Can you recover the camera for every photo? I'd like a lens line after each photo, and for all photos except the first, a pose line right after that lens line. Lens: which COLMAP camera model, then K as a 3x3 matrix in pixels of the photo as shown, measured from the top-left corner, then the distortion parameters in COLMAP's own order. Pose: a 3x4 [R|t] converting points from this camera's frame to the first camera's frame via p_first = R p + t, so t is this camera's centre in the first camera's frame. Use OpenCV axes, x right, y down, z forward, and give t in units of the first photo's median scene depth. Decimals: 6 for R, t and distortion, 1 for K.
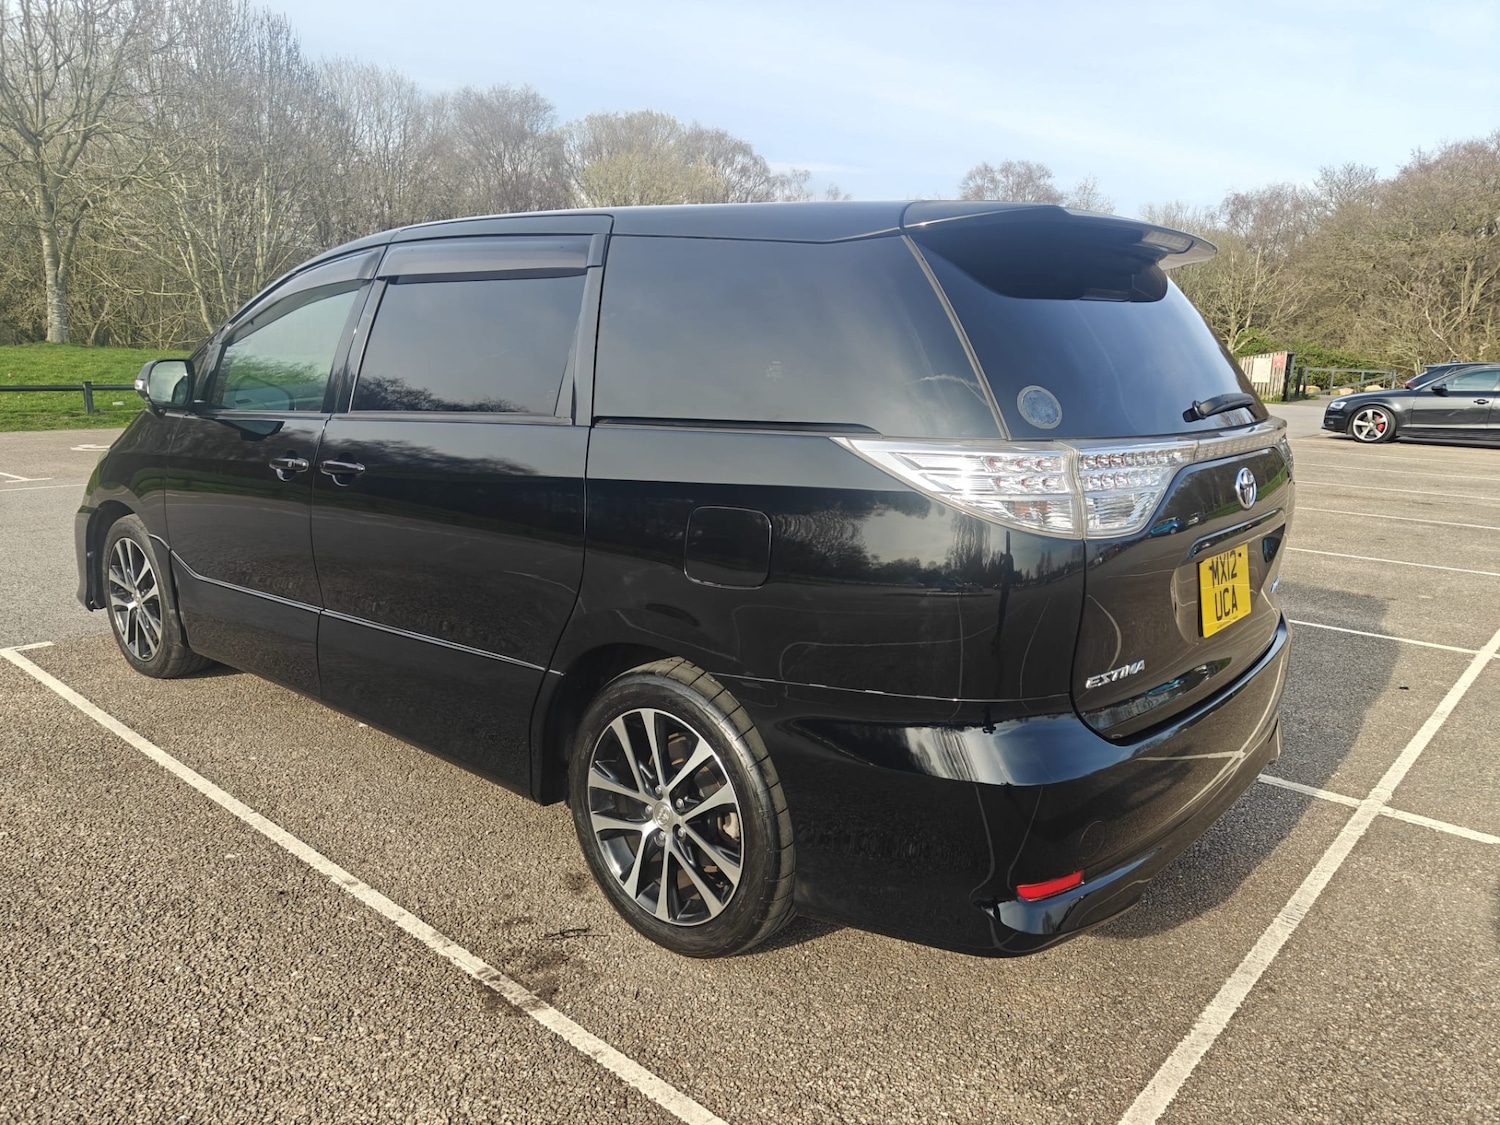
lens RADIAL K [[1069.5, 0, 727.3], [0, 1069.5, 575.3], [0, 0, 1]] dist [0.015782, -0.002894]
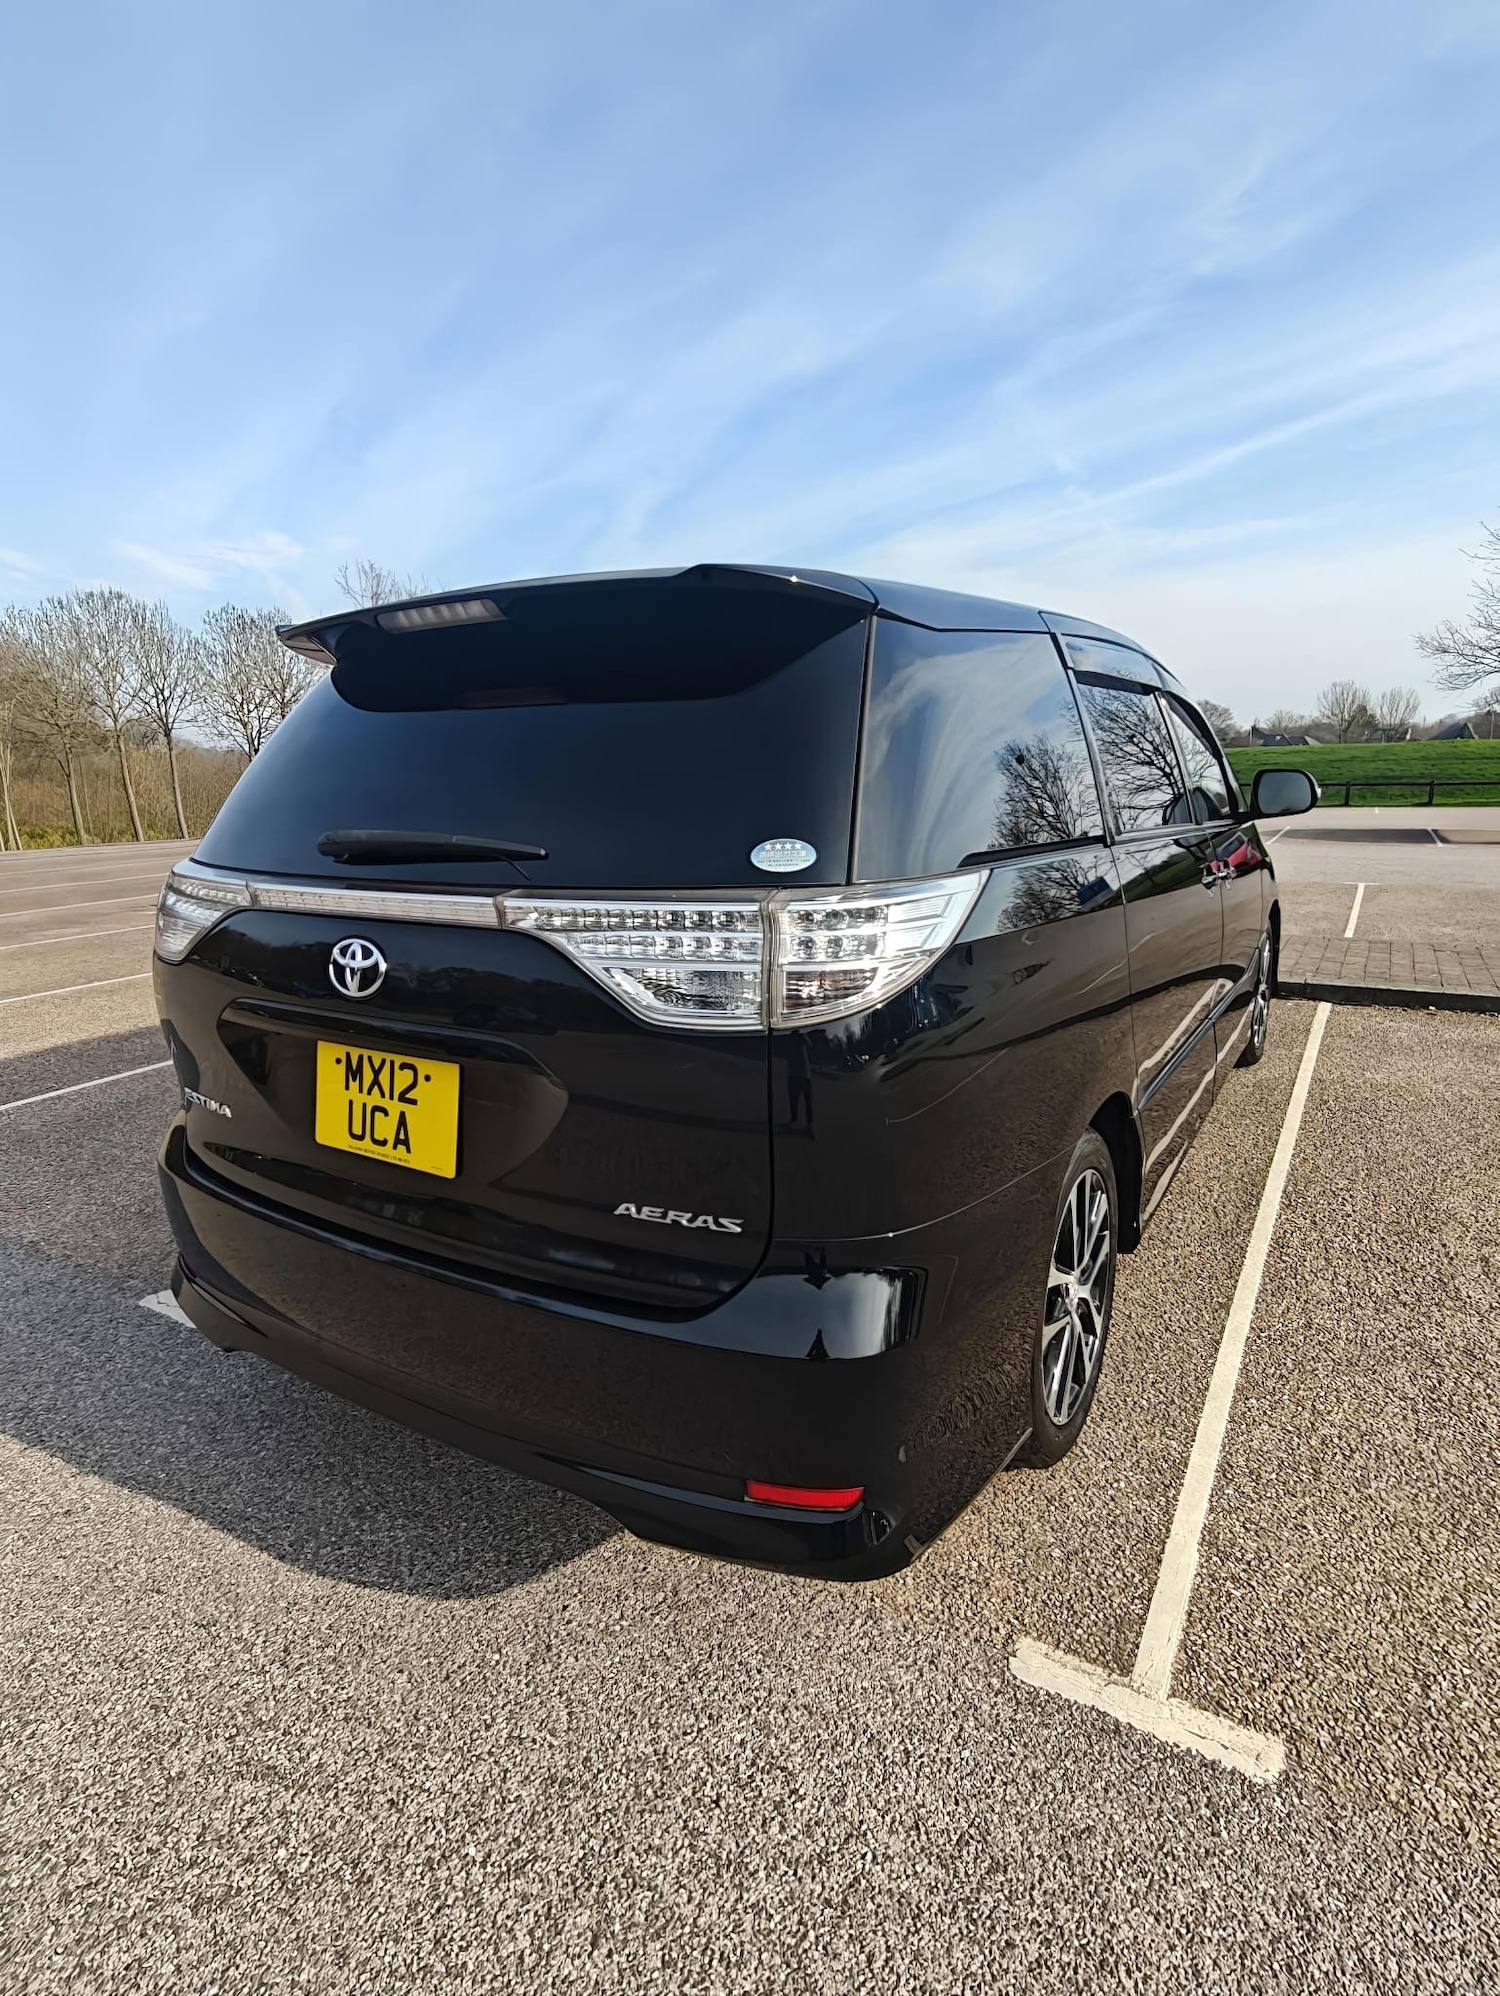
lens RADIAL K [[1052.0, 0, 762.1], [0, 1052.0, 991.2], [0, 0, 1]] dist [0.000386, 0.001532]
pose [[0.158490, 0.191258, -0.968660, 1.086245], [-0.175017, 0.970966, 0.163078, -0.204546], [0.971725, 0.143686, 0.187362, 1.031877]]
